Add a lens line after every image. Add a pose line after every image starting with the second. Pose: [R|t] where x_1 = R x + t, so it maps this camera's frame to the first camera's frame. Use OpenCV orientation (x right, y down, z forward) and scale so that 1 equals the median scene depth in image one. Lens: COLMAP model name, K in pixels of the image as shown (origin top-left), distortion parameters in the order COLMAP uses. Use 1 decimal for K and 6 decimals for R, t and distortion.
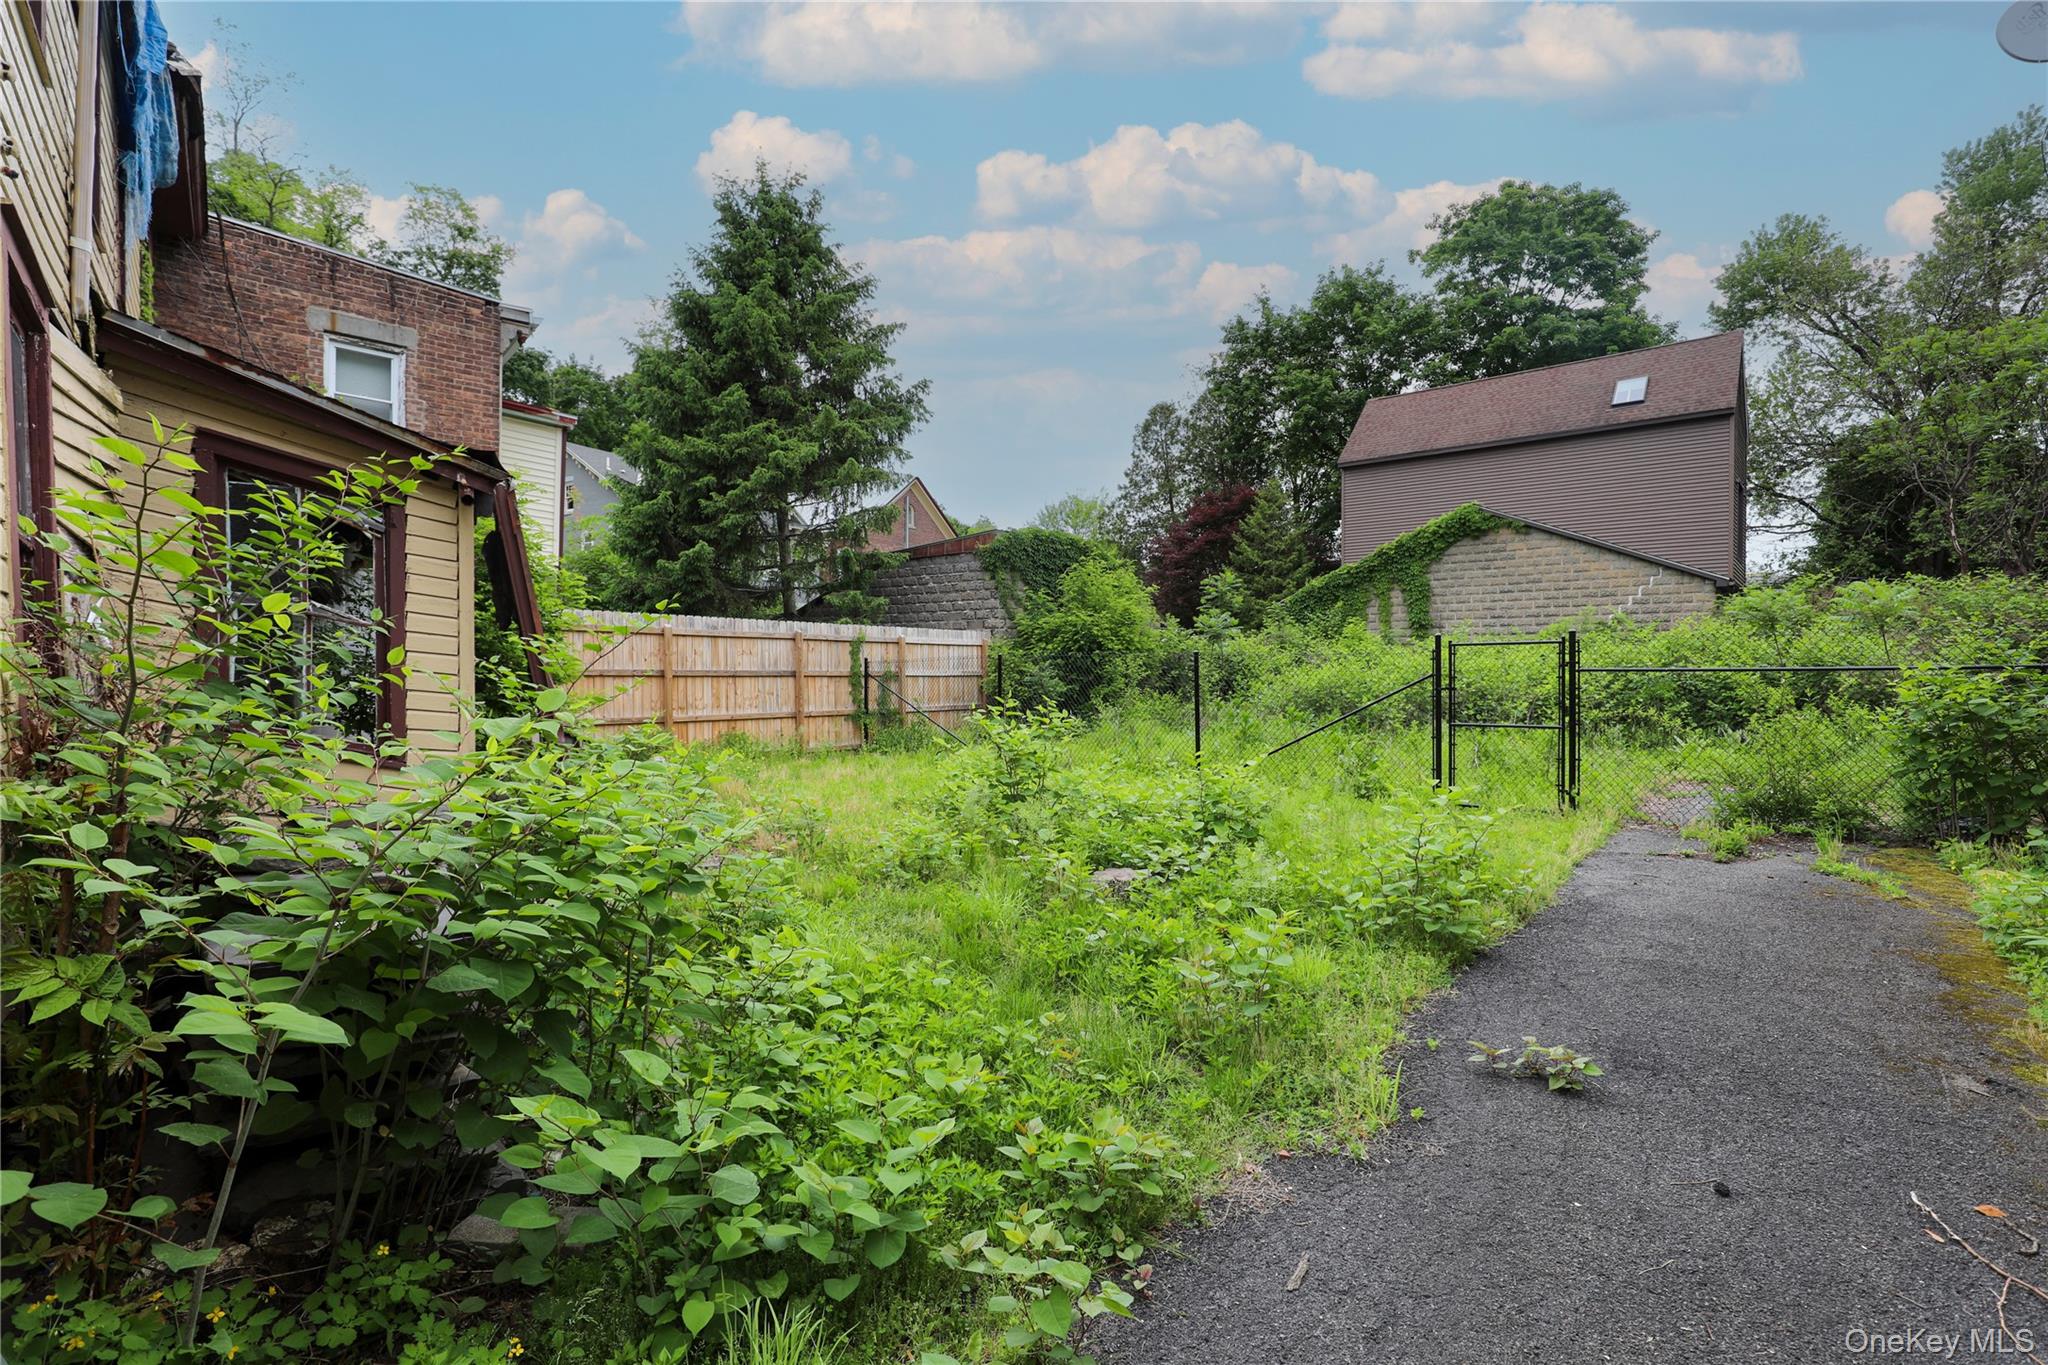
lens RADIAL K [[942.0, 0, 1016.3], [0, 942.0, 683.8], [0, 0, 1]] dist [-0.032727, 0.006000]
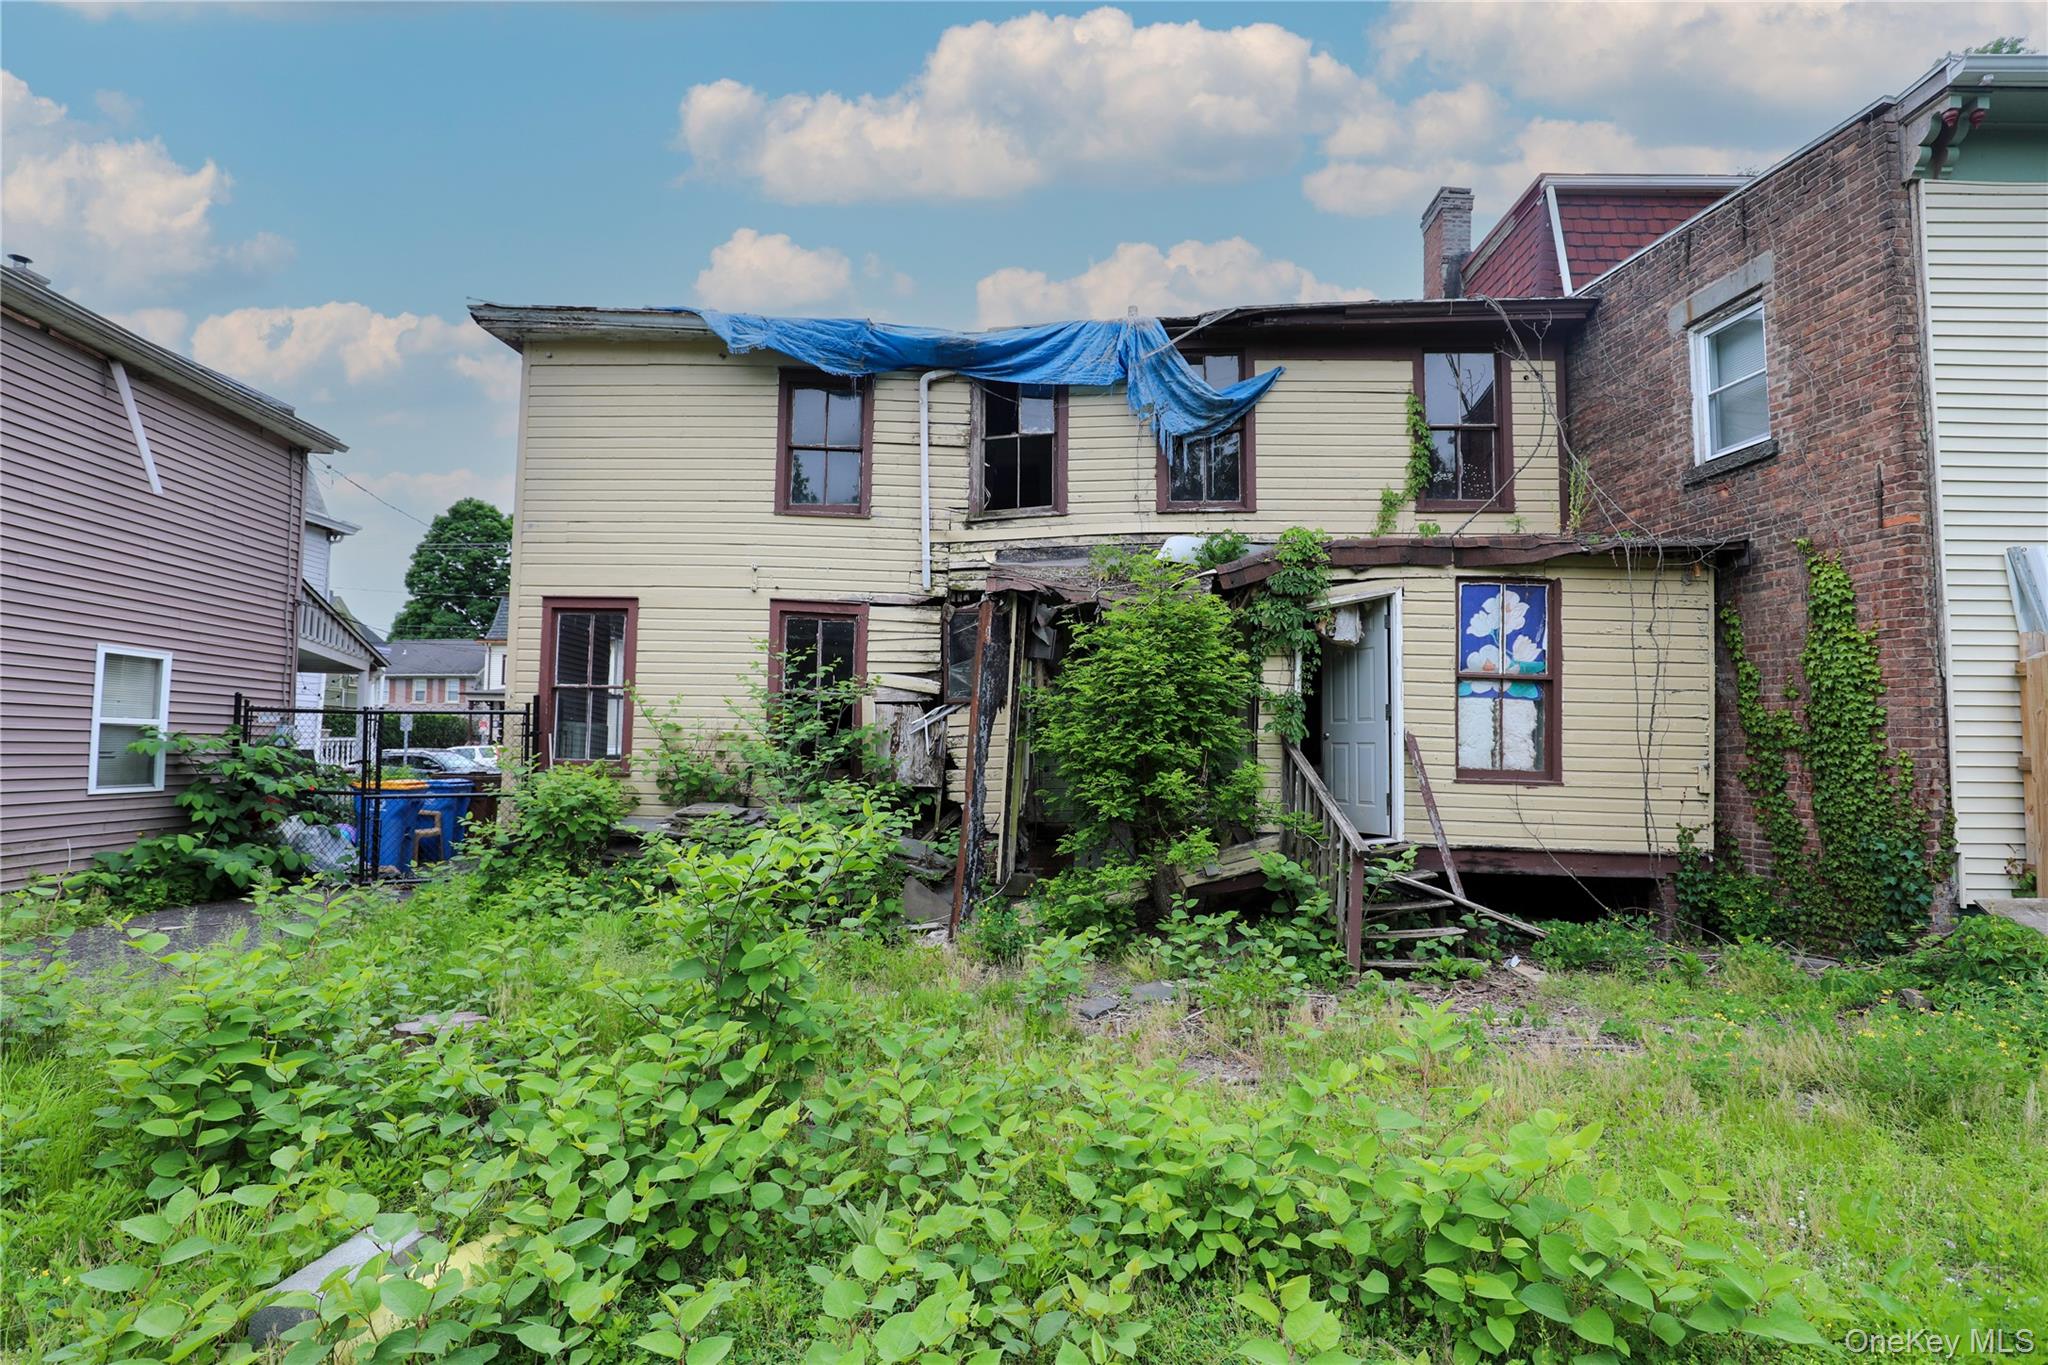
lens RADIAL K [[942.0, 0, 1020.5], [0, 942.0, 691.5], [0, 0, 1]] dist [-0.032727, 0.006000]
pose [[-0.690037, -0.048119, -0.722172, 0.085104], [-0.027782, 0.998813, -0.040006, -0.008429], [0.723240, -0.007542, -0.690555, 0.463213]]
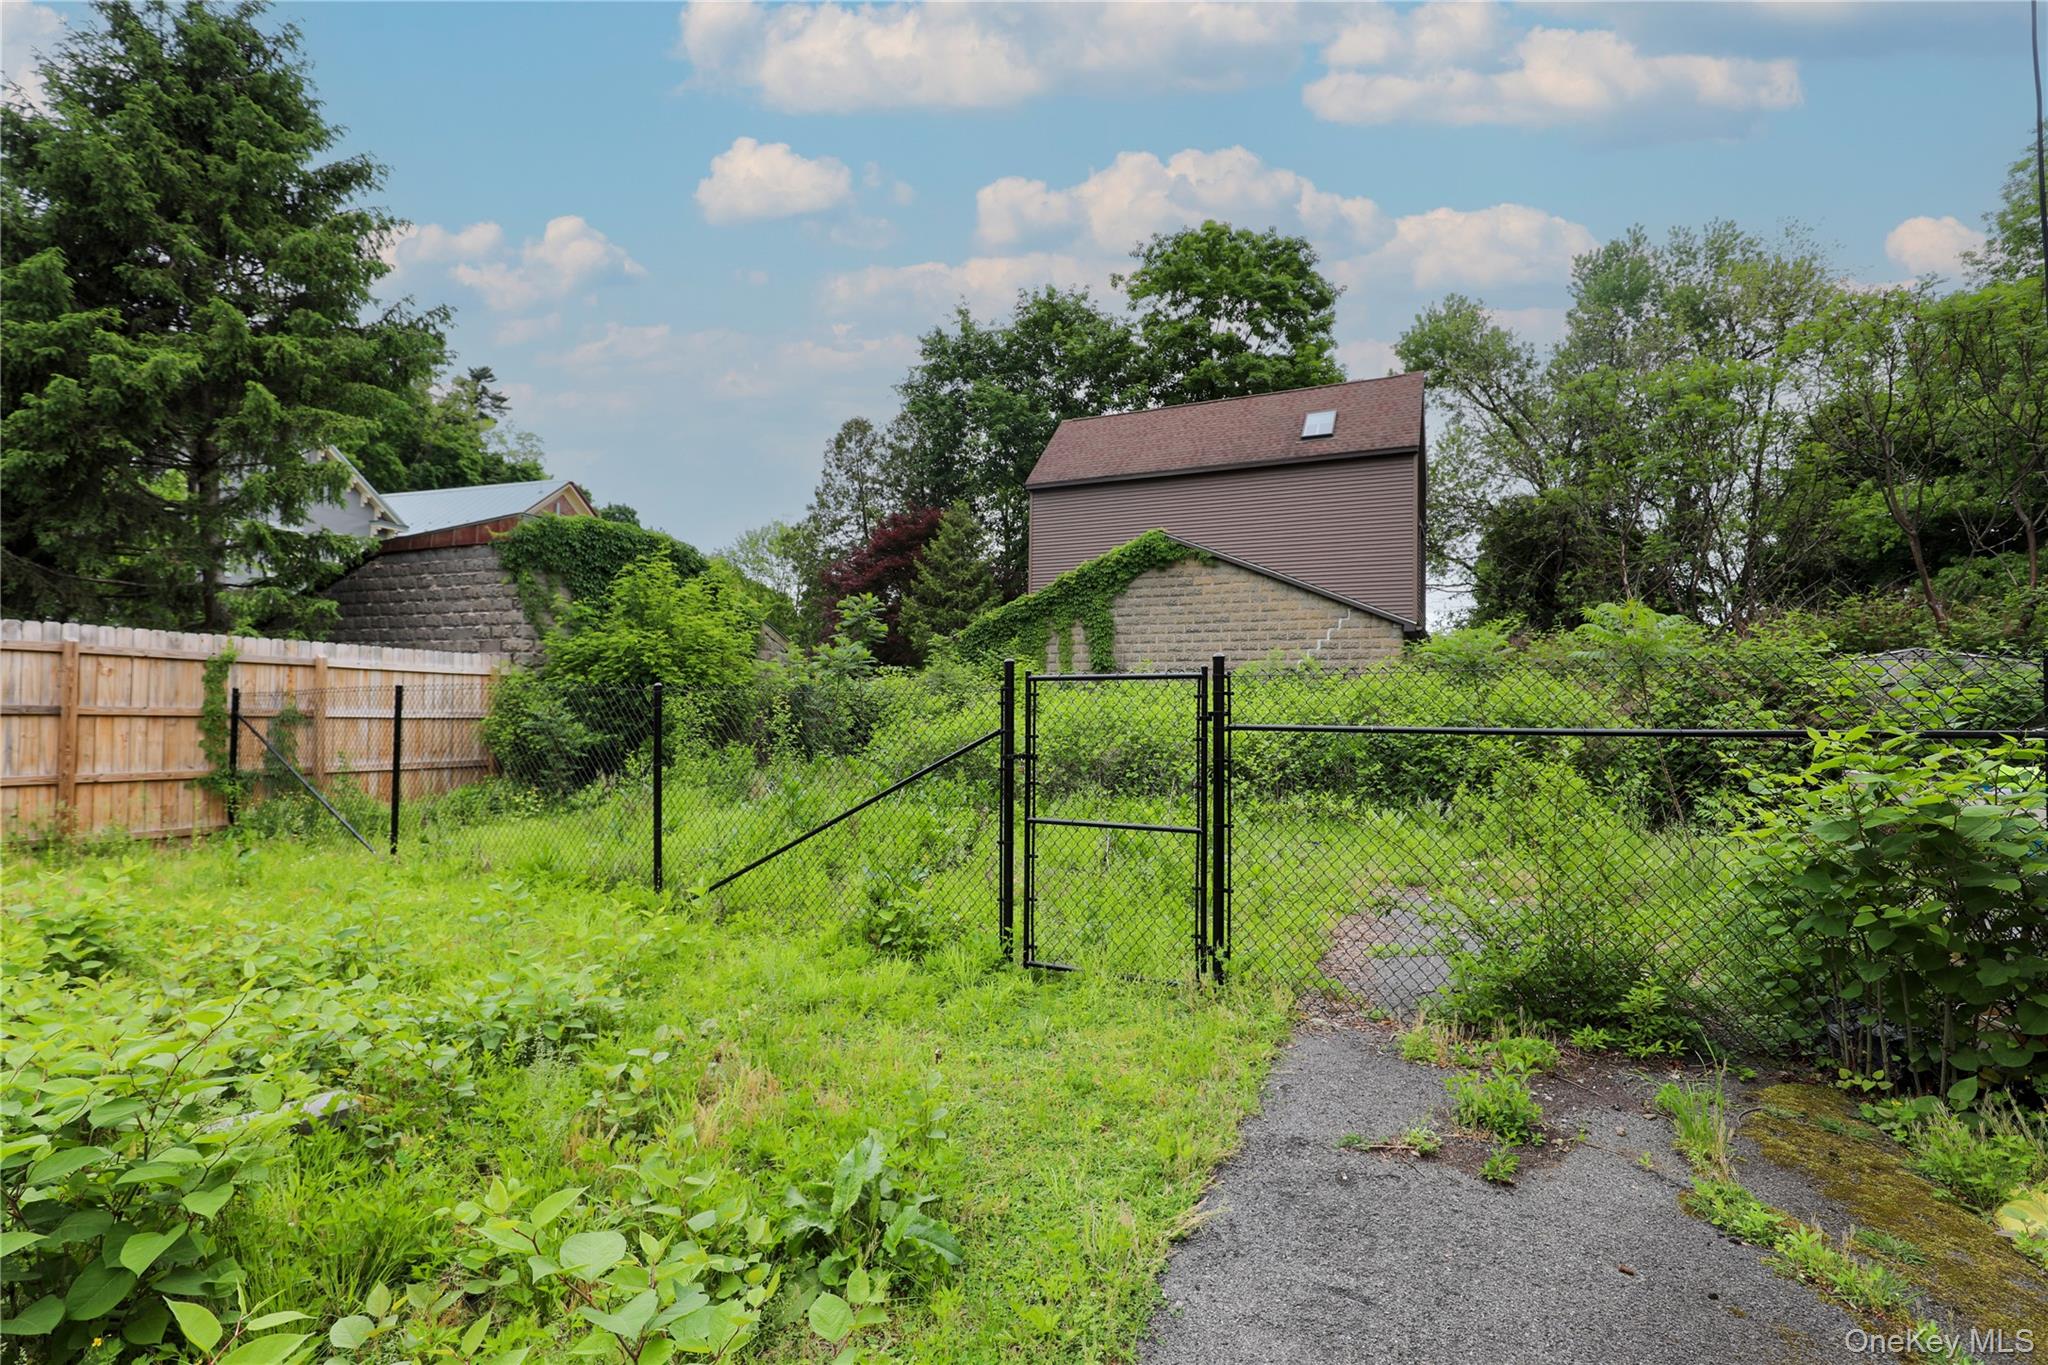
lens RADIAL K [[942.0, 0, 1017.3], [0, 942.0, 686.6], [0, 0, 1]] dist [-0.032727, 0.006000]
pose [[0.963504, 0.022906, 0.266714, 0.121843], [-0.011267, 0.998919, -0.045088, -0.004496], [-0.267458, 0.040437, 0.962721, 0.181420]]
